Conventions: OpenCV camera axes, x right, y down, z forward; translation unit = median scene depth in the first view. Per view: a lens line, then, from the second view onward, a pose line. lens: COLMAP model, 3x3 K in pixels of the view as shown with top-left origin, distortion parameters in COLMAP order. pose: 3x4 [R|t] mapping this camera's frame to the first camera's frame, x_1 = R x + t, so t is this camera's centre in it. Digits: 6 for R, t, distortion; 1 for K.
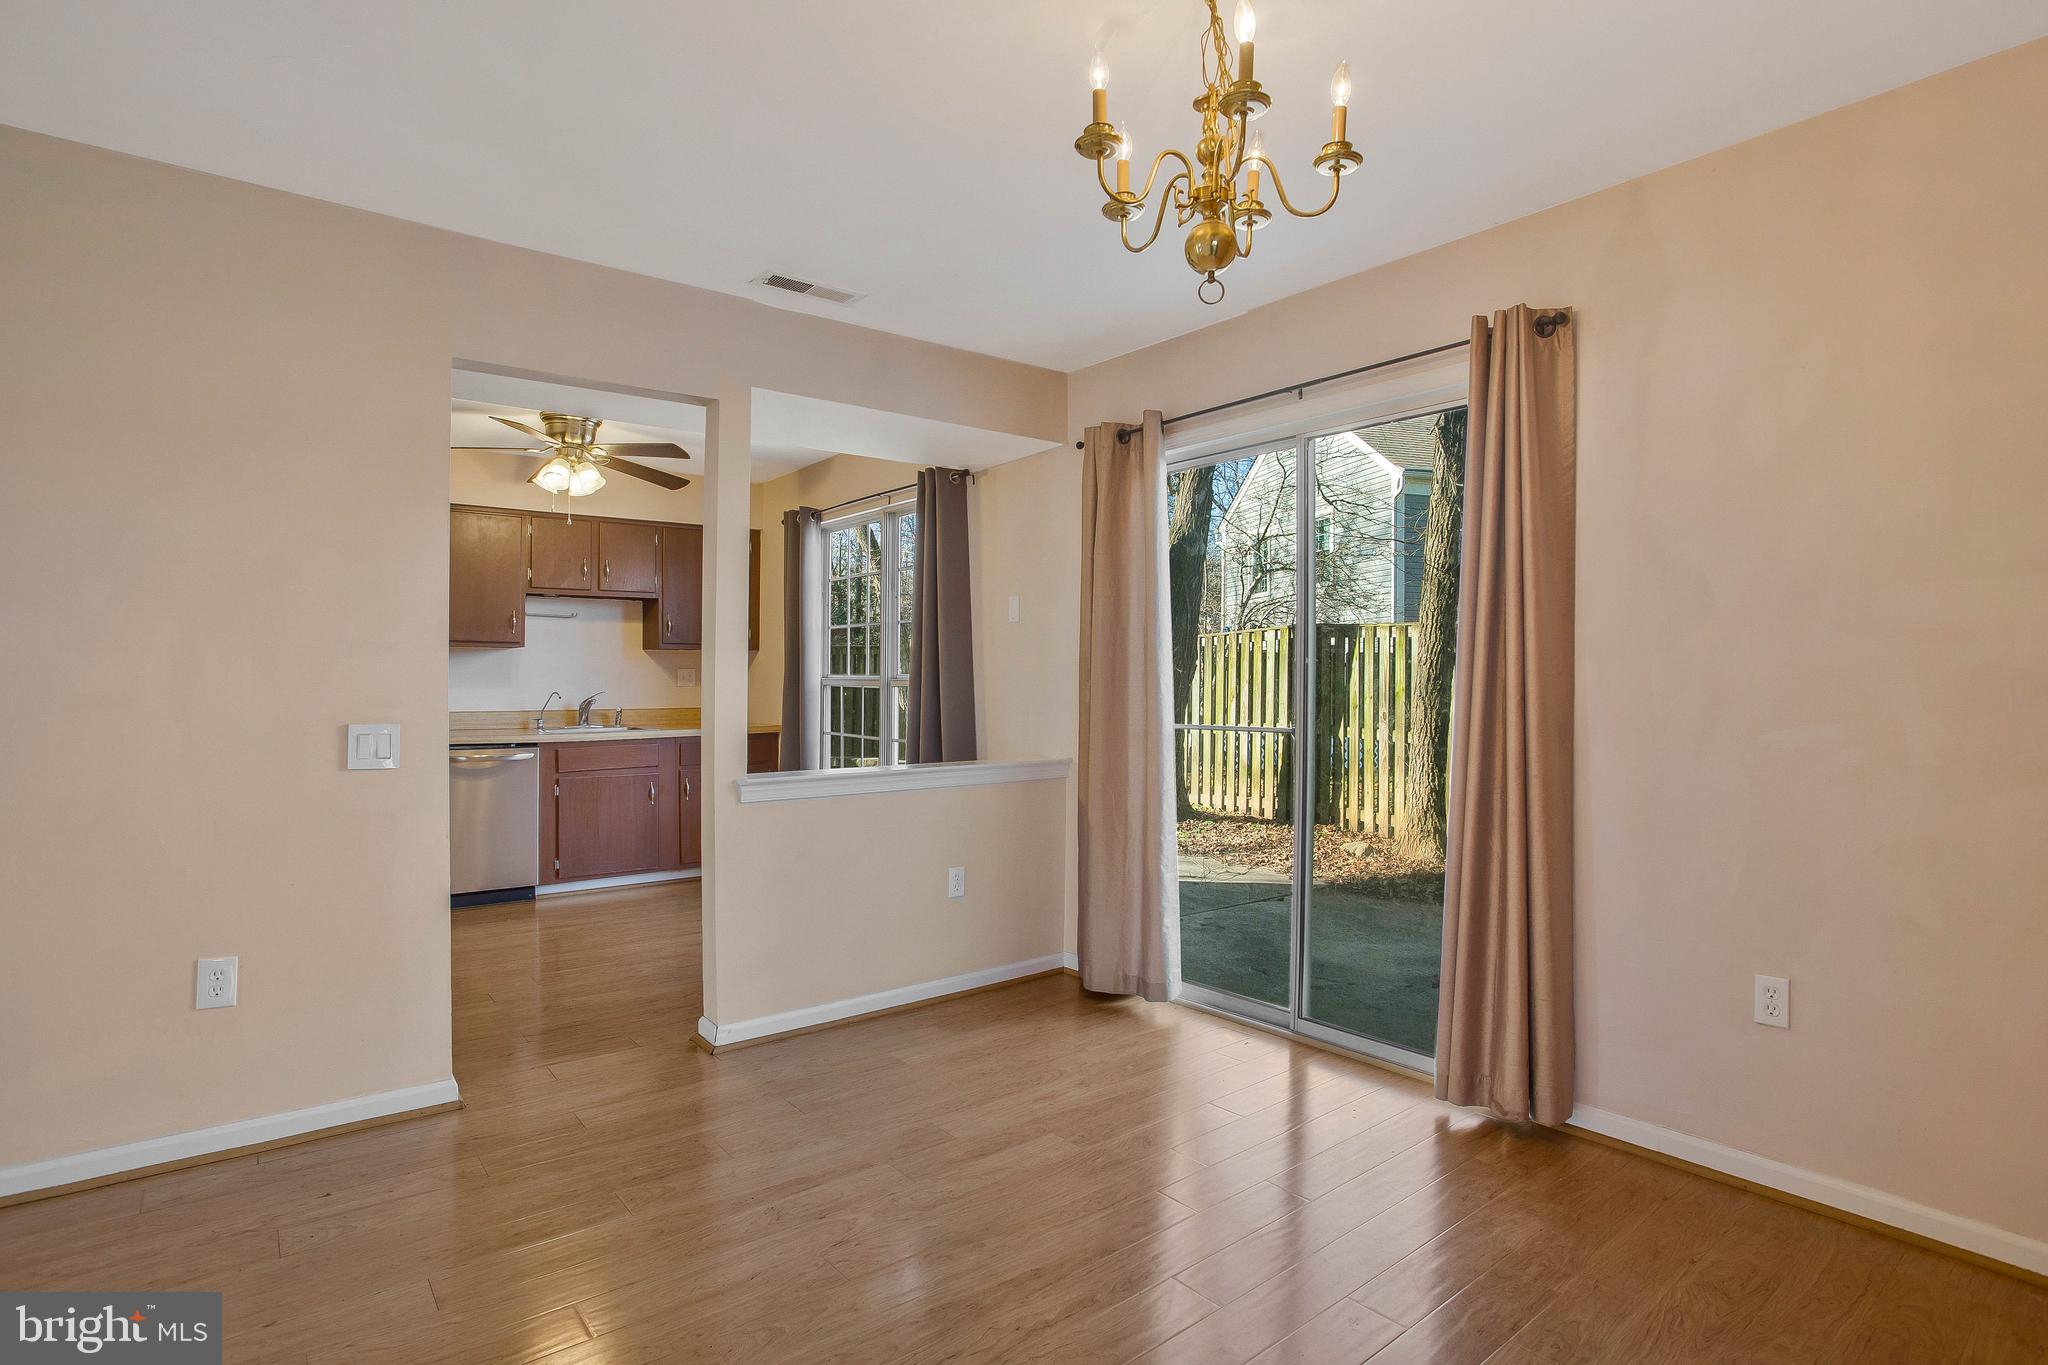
lens RADIAL K [[1056.9, 0, 1016.5], [0, 1056.9, 680.2], [0, 0, 1]] dist [-0.029273, 0.000634]
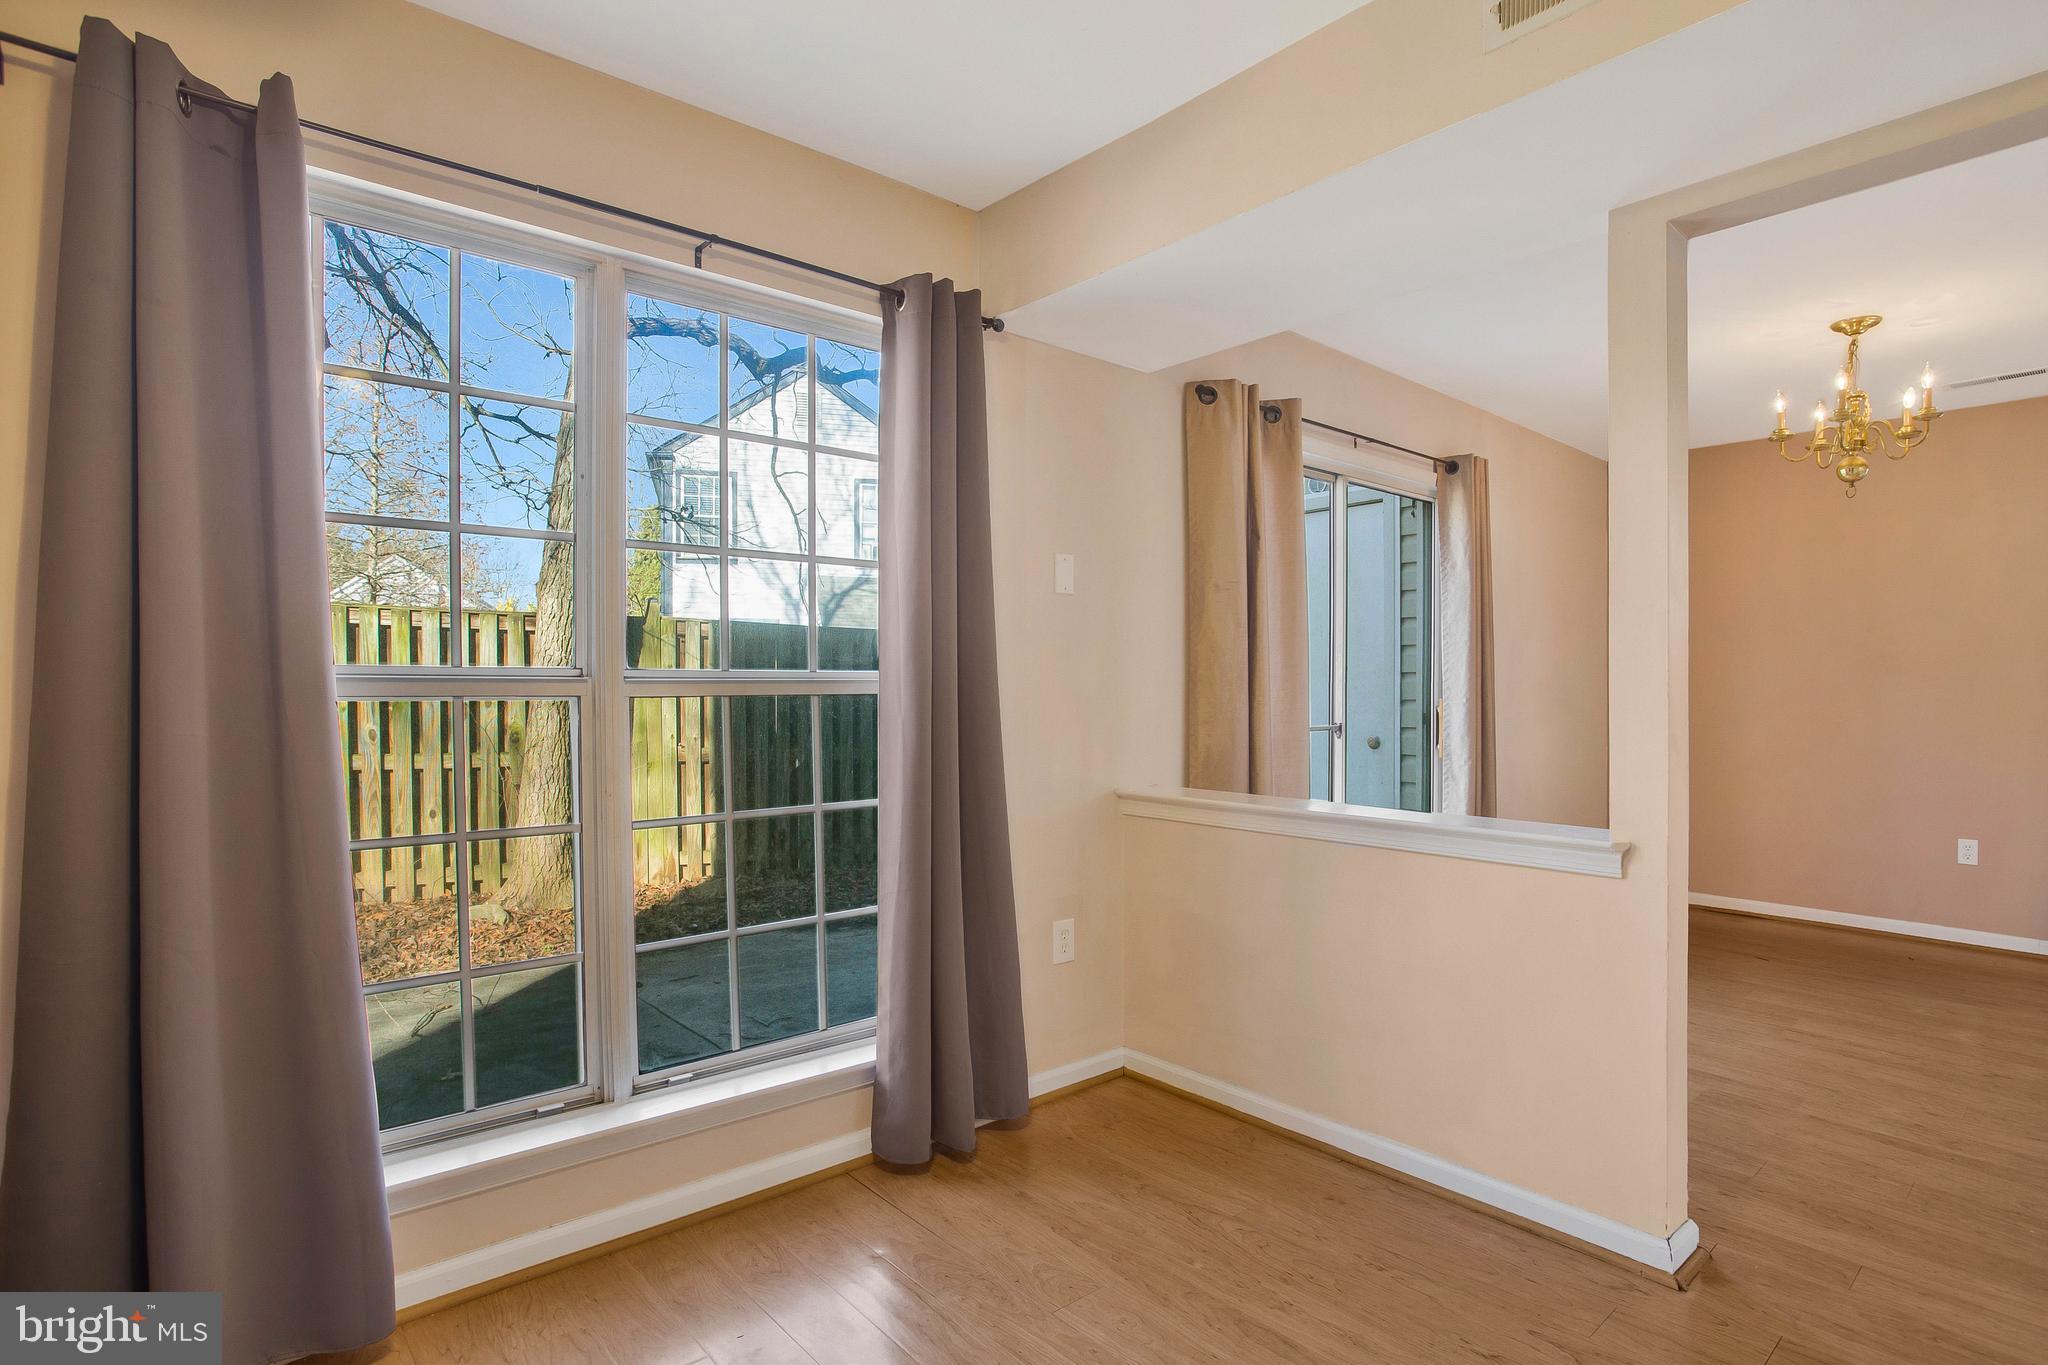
lens RADIAL K [[1056.9, 0, 1016.5], [0, 1056.9, 680.2], [0, 0, 1]] dist [-0.029273, 0.000634]
pose [[-0.071039, 0.007280, 0.997447, -0.423781], [0.001223, 0.999973, -0.007212, 0.003834], [-0.997473, 0.000707, -0.071046, 0.694432]]
